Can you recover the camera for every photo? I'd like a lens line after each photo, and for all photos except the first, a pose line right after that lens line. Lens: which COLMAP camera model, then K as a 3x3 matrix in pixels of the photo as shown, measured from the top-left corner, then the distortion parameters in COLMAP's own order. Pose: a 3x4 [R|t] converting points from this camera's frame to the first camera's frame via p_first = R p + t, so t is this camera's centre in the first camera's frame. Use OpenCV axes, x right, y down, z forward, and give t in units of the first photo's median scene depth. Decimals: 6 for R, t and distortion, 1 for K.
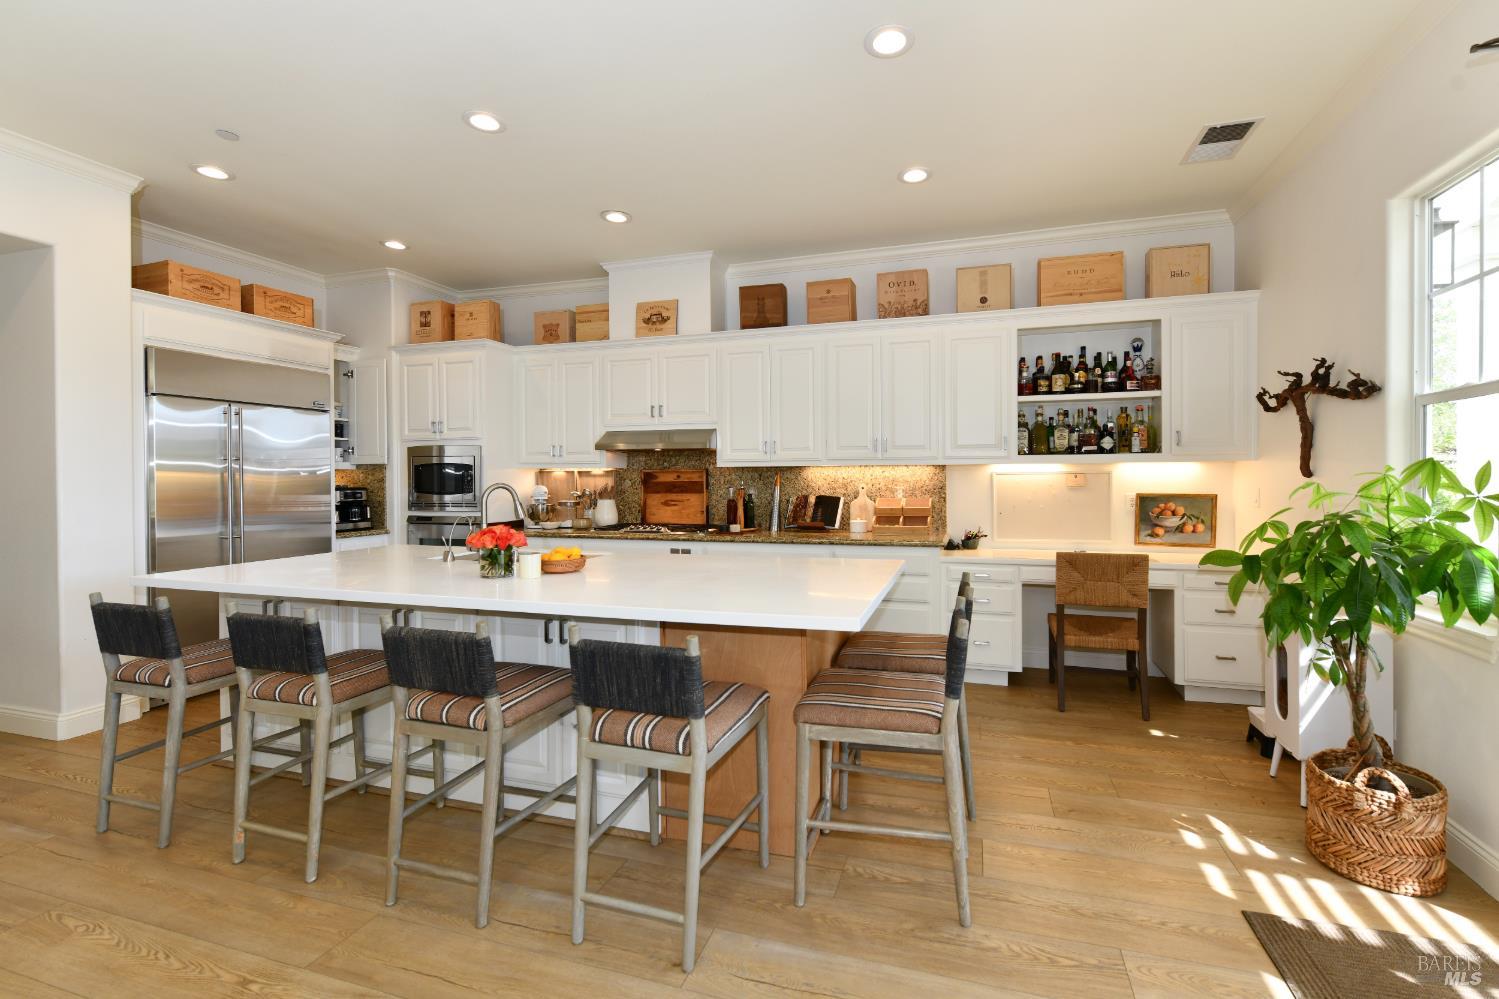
lens RADIAL K [[643.9, 0, 754.0], [0, 643.9, 483.4], [0, 0, 1]] dist [-0.002481, 0.000062]
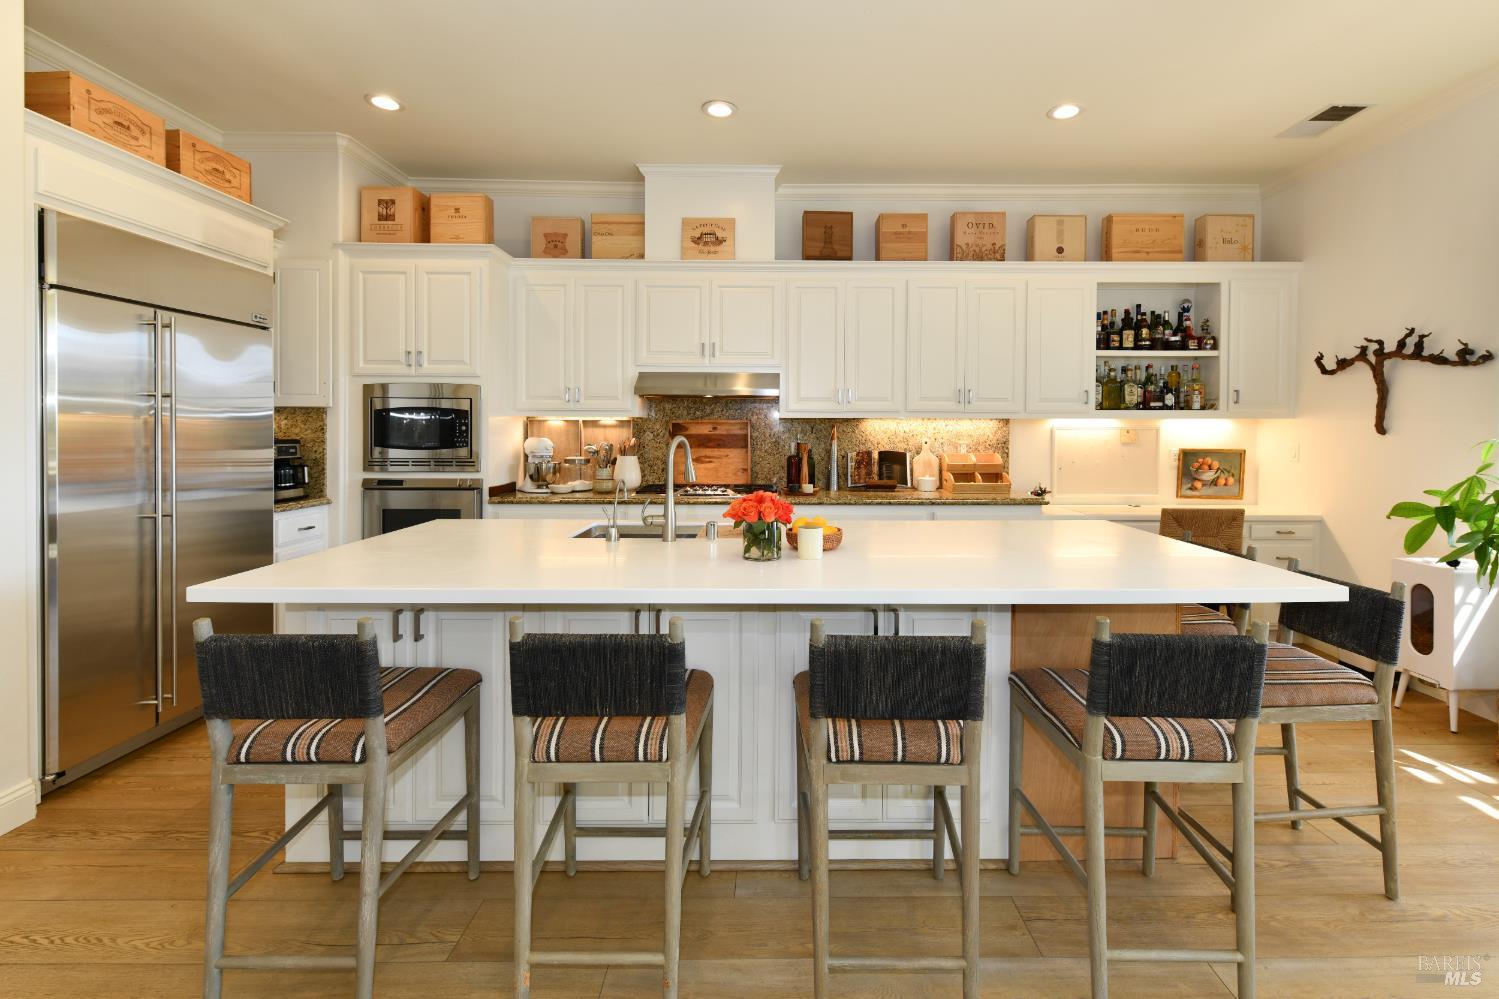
lens RADIAL K [[699.5, 0, 753.2], [0, 699.5, 439.0], [0, 0, 1]] dist [0.002444, -0.000485]
pose [[0.953154, 0.004228, 0.302455, -0.384457], [-0.005313, 0.999982, 0.002764, 0.000525], [-0.302438, -0.004241, 0.953160, 0.123428]]
